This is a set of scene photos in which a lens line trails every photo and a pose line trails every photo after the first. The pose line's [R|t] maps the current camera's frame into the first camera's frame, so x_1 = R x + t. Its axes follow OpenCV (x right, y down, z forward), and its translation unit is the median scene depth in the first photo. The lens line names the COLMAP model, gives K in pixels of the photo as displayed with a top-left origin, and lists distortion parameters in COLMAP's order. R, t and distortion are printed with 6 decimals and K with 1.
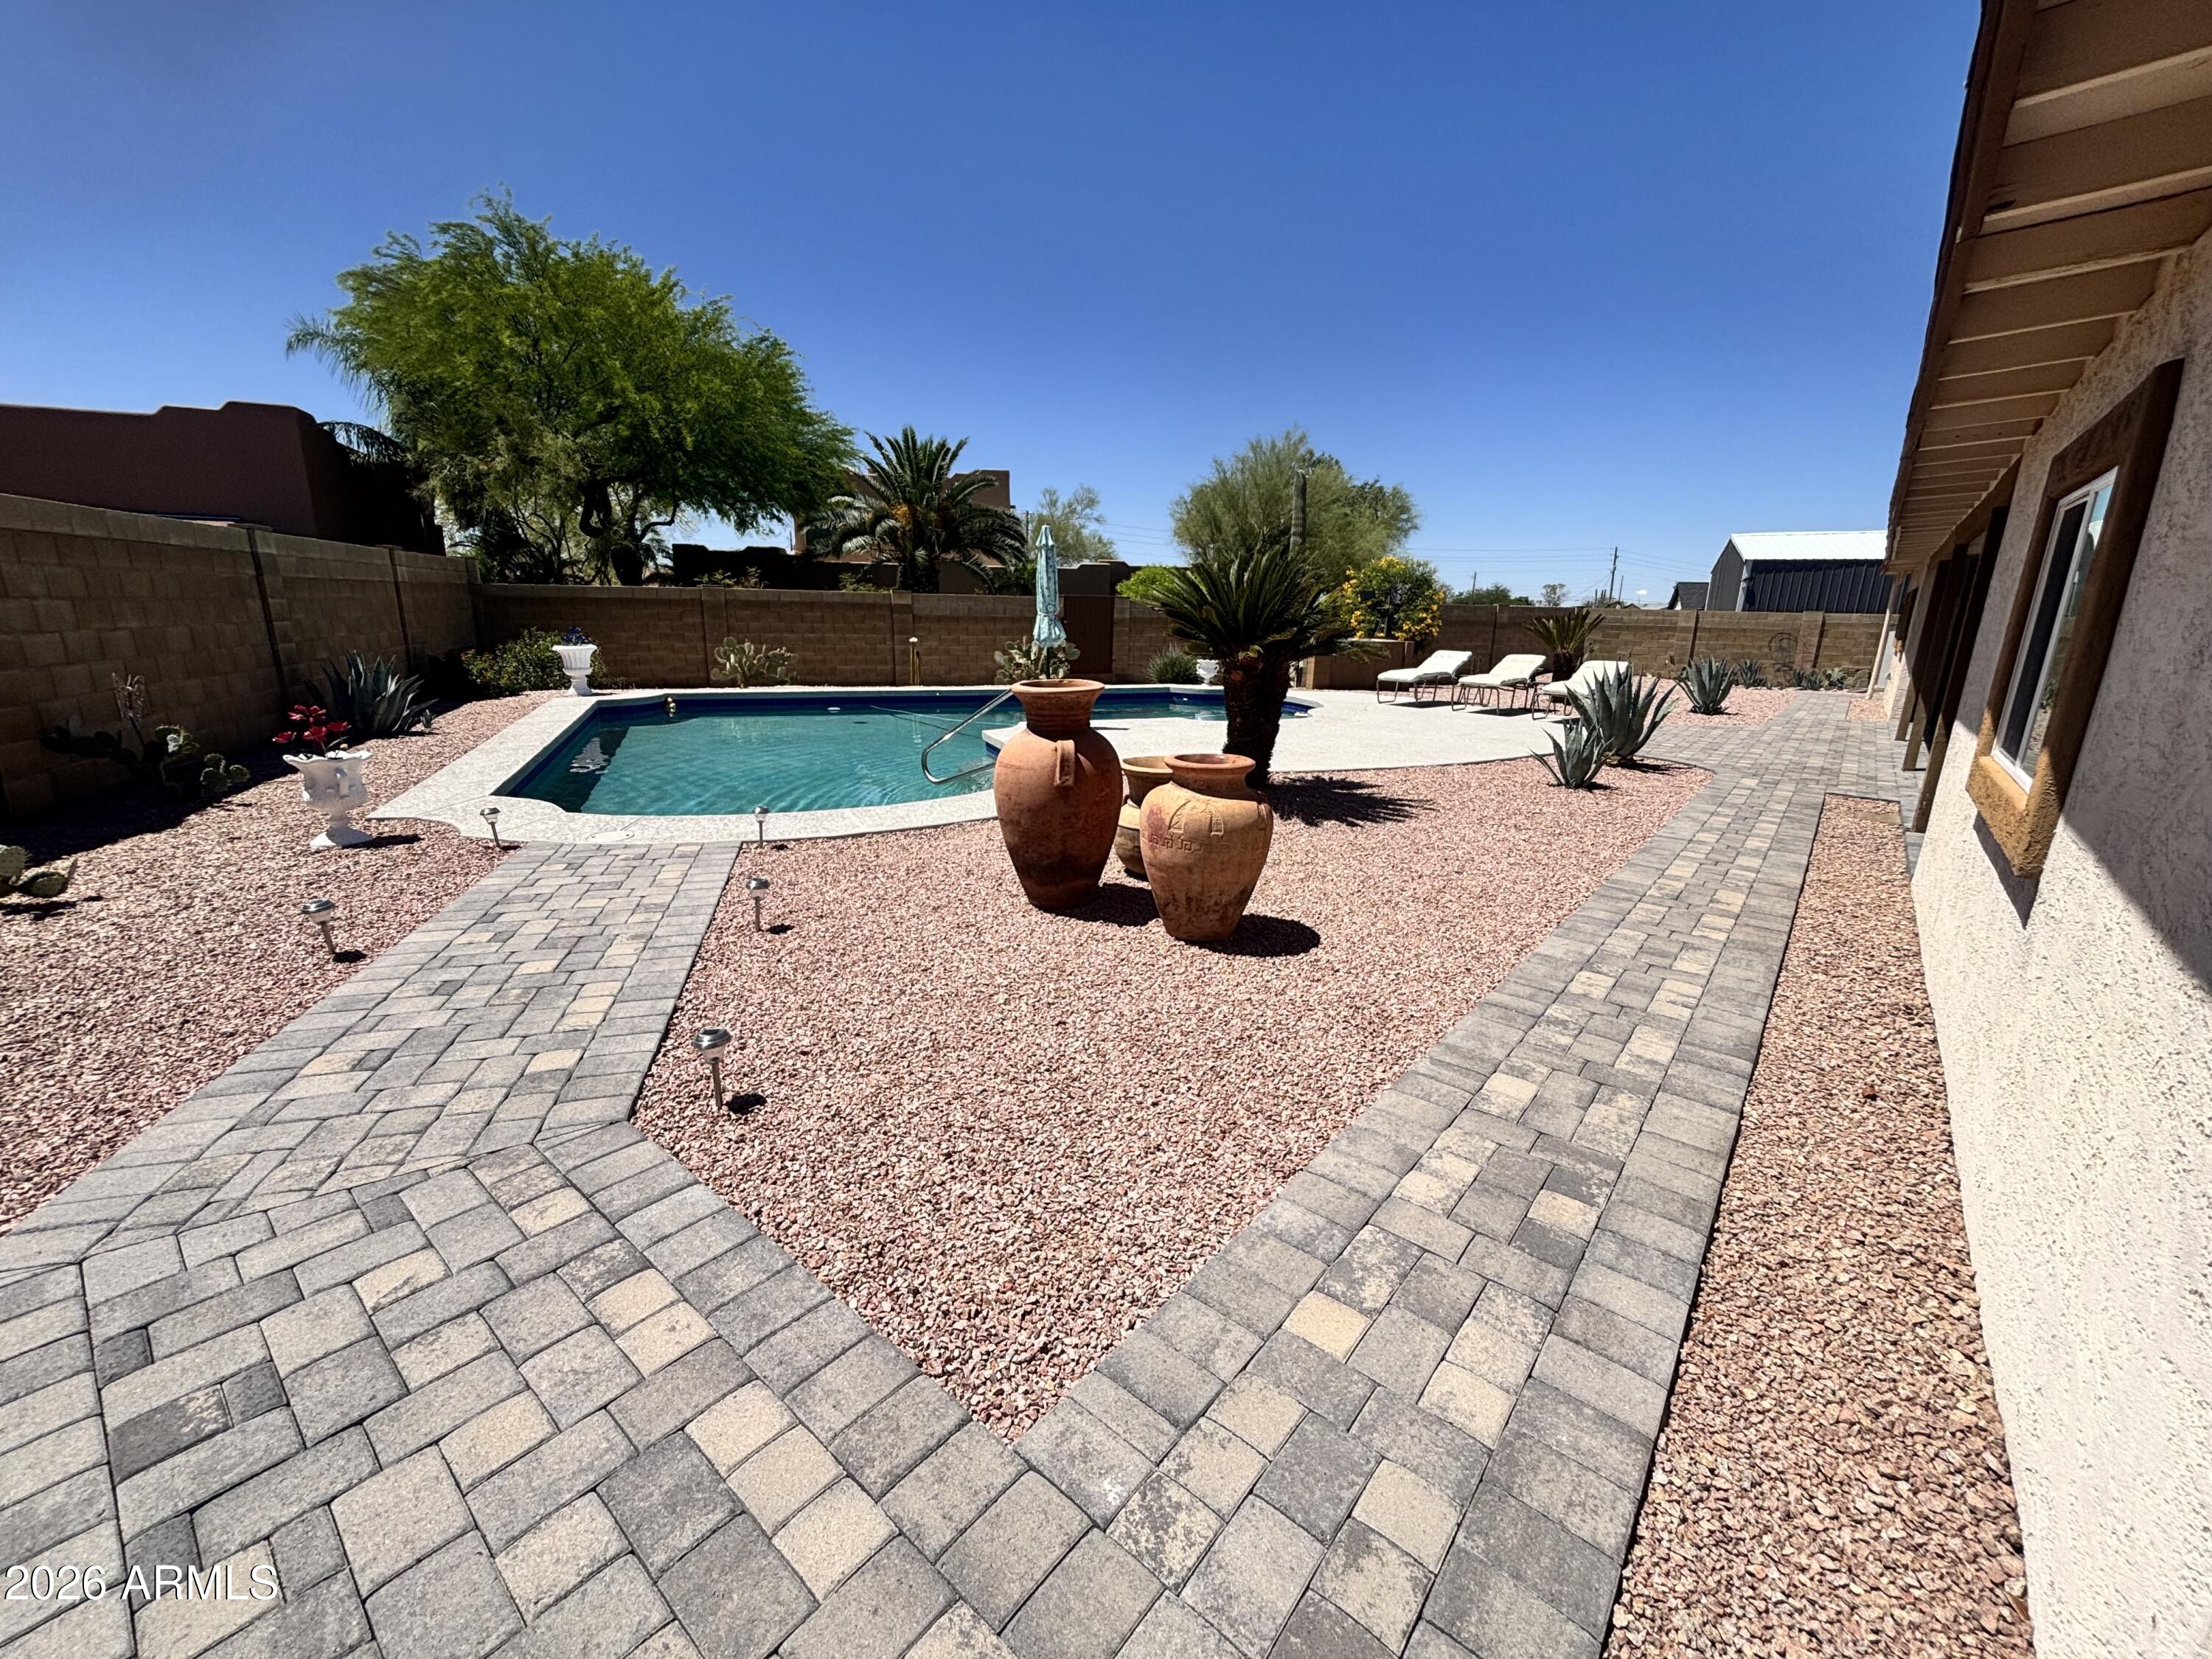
lens RADIAL K [[900.3, 0, 1106.0], [0, 900.3, 829.5], [0, 0, 1]] dist [0.001699, -0.000326]
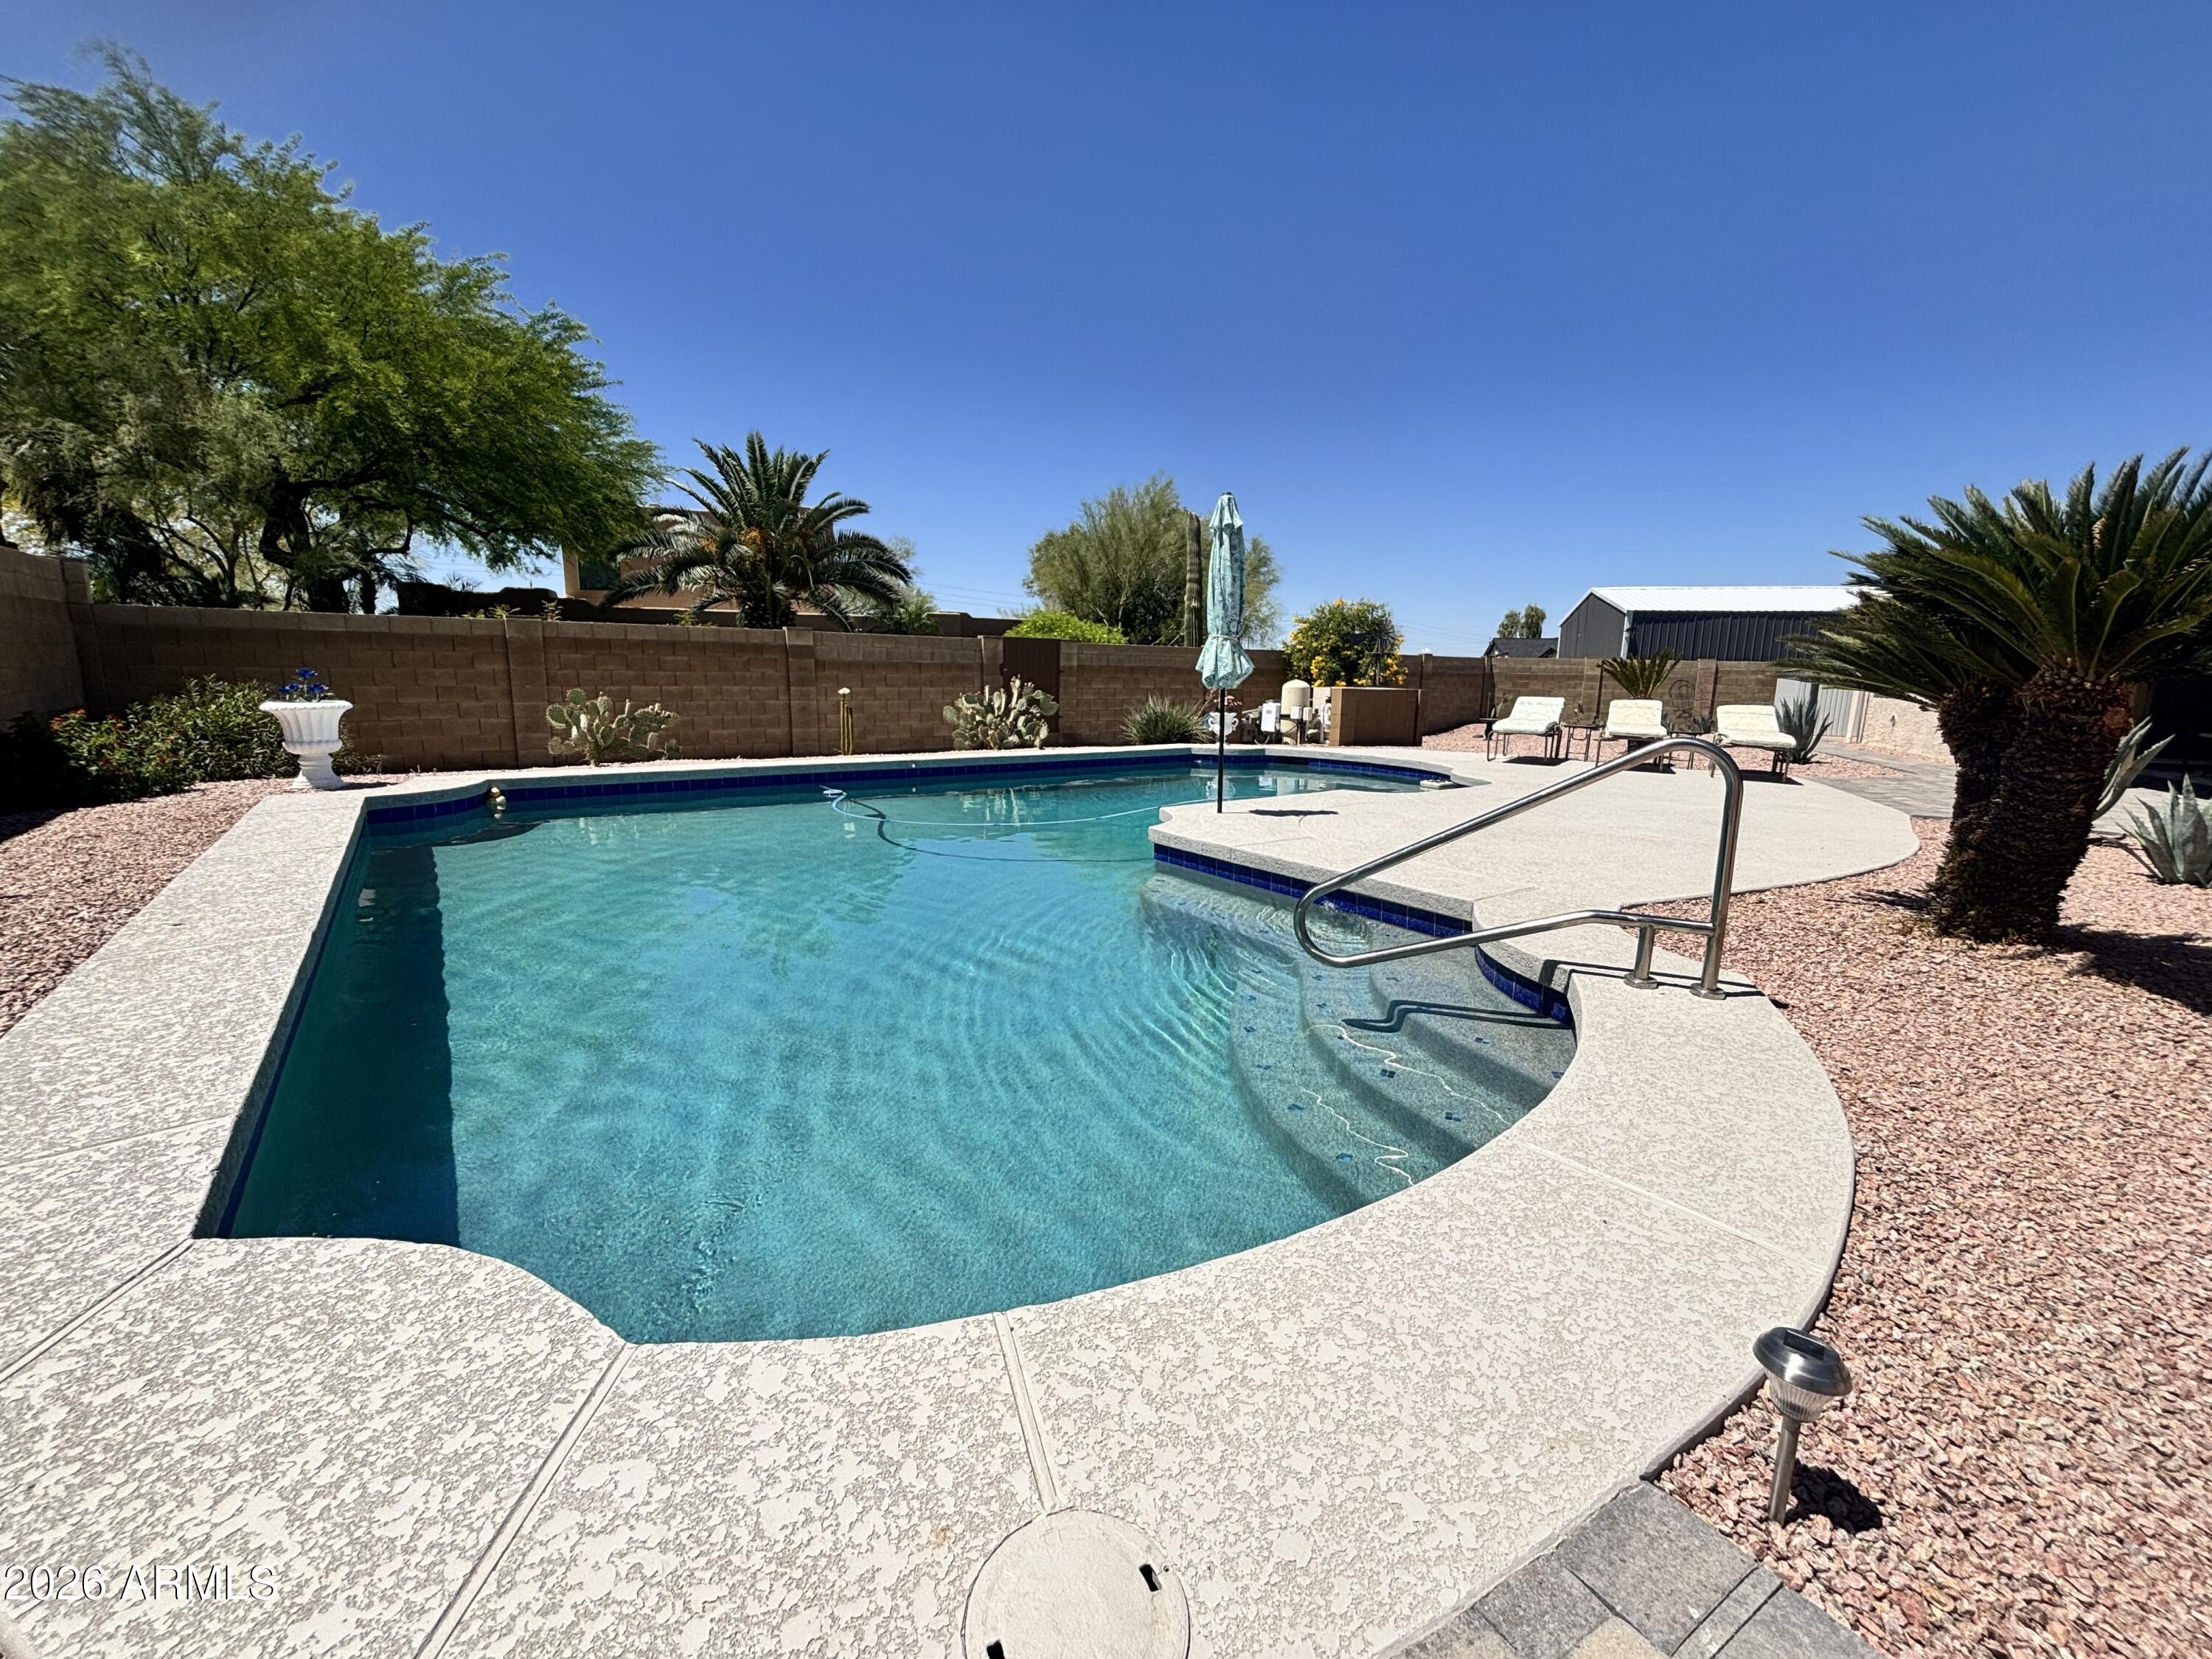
lens RADIAL K [[893.3, 0, 1106.0], [0, 893.3, 829.5], [0, 0, 1]] dist [-0.003443, 0.003995]
pose [[0.969151, -0.046863, 0.241971, -0.139476], [0.062171, 0.996492, -0.056017, -0.035305], [-0.238497, 0.069332, 0.968665, 0.197002]]
